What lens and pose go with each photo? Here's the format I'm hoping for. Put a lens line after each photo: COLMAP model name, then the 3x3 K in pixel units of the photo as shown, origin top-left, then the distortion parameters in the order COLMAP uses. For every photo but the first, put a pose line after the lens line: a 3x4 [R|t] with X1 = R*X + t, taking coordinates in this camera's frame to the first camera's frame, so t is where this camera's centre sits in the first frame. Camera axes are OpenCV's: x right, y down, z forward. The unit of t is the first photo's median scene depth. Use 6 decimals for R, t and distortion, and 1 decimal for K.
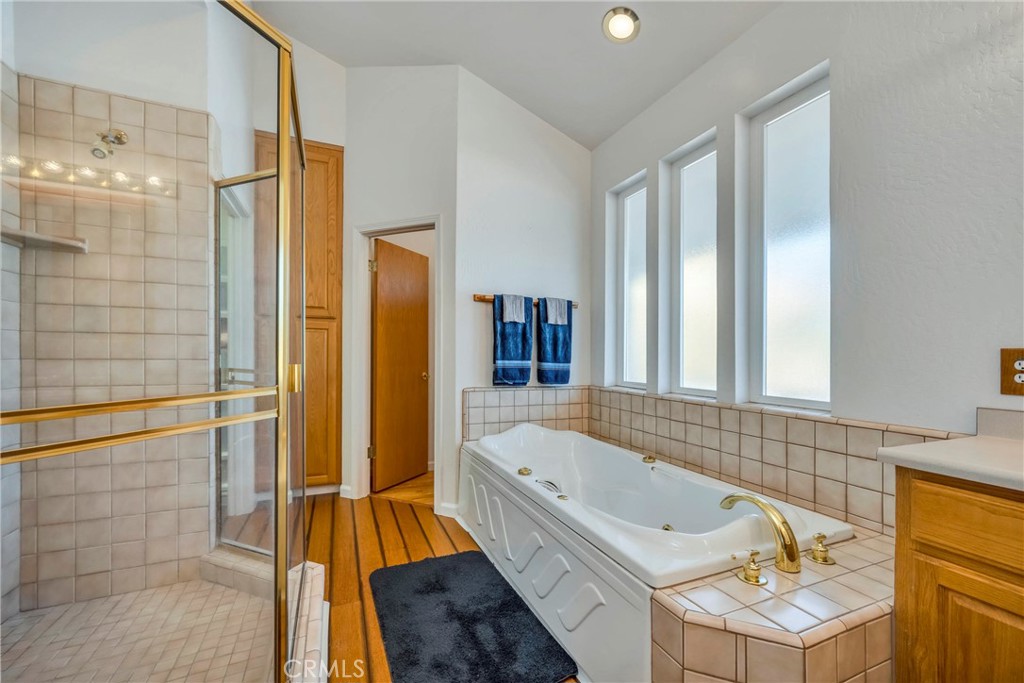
lens RADIAL K [[401.3, 0, 513.5], [0, 401.3, 350.1], [0, 0, 1]] dist [0.000293, 0.000099]
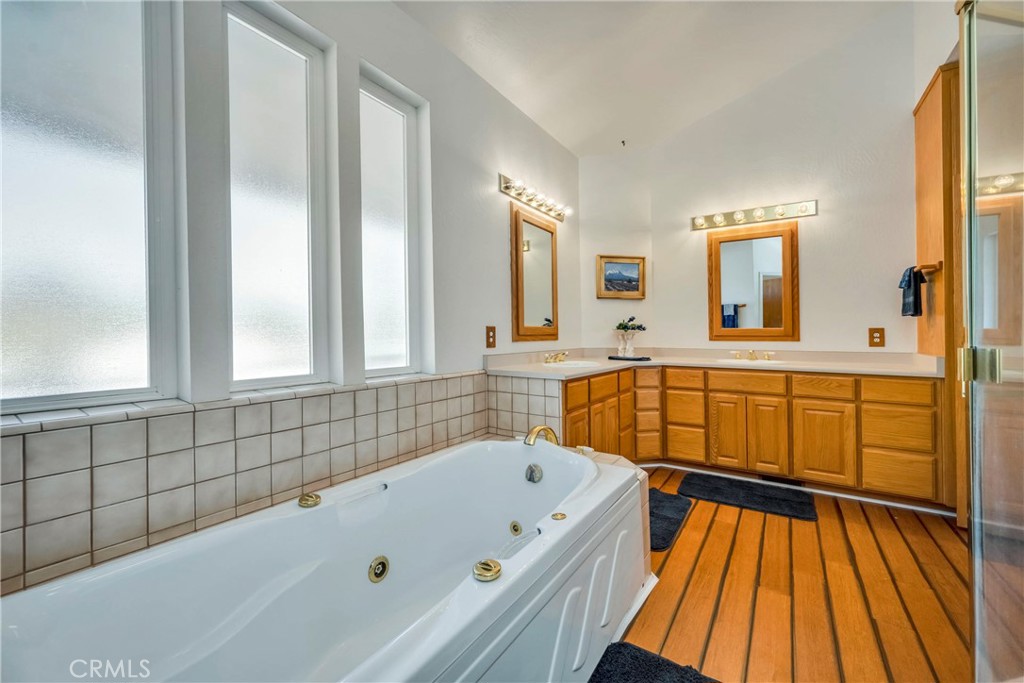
lens RADIAL K [[404.3, 0, 525.7], [0, 404.3, 337.6], [0, 0, 1]] dist [0.000874, 0.000077]
pose [[-0.554130, -0.018708, 0.832220, -0.283478], [-0.018481, 0.999777, 0.010169, 0.013640], [-0.832225, -0.009745, -0.554353, 0.882790]]
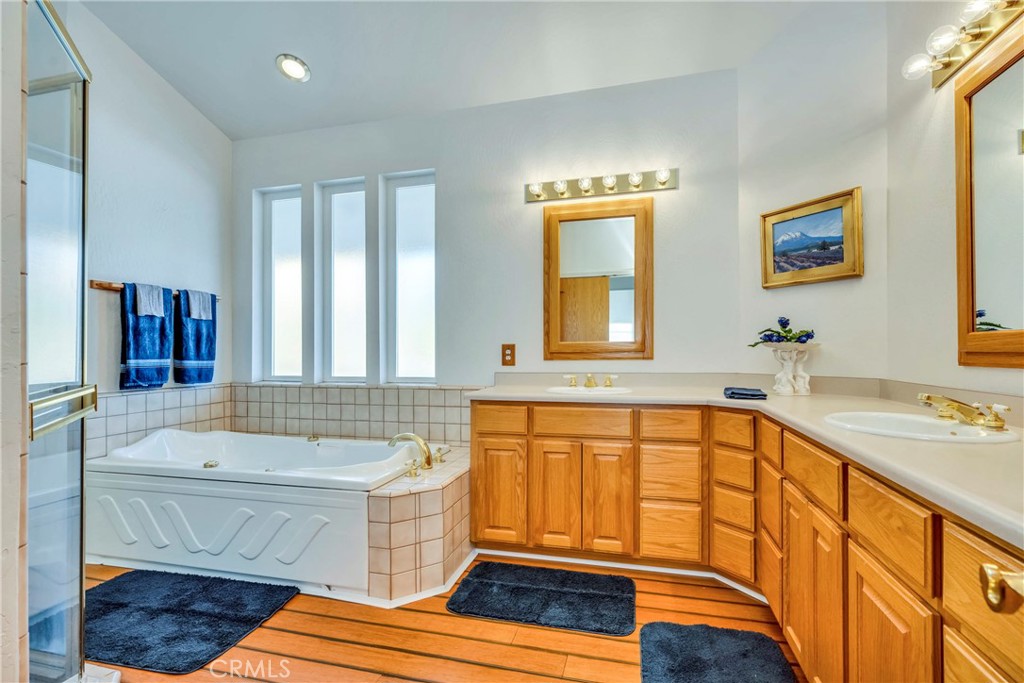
lens RADIAL K [[478.8, 0, 511.9], [0, 478.8, 343.4], [0, 0, 1]] dist [0.001907, 0.000457]
pose [[0.624309, -0.007588, 0.781141, -0.327110], [0.006394, 0.999969, 0.004603, -0.008613], [-0.781151, 0.002121, 0.624338, -0.278223]]
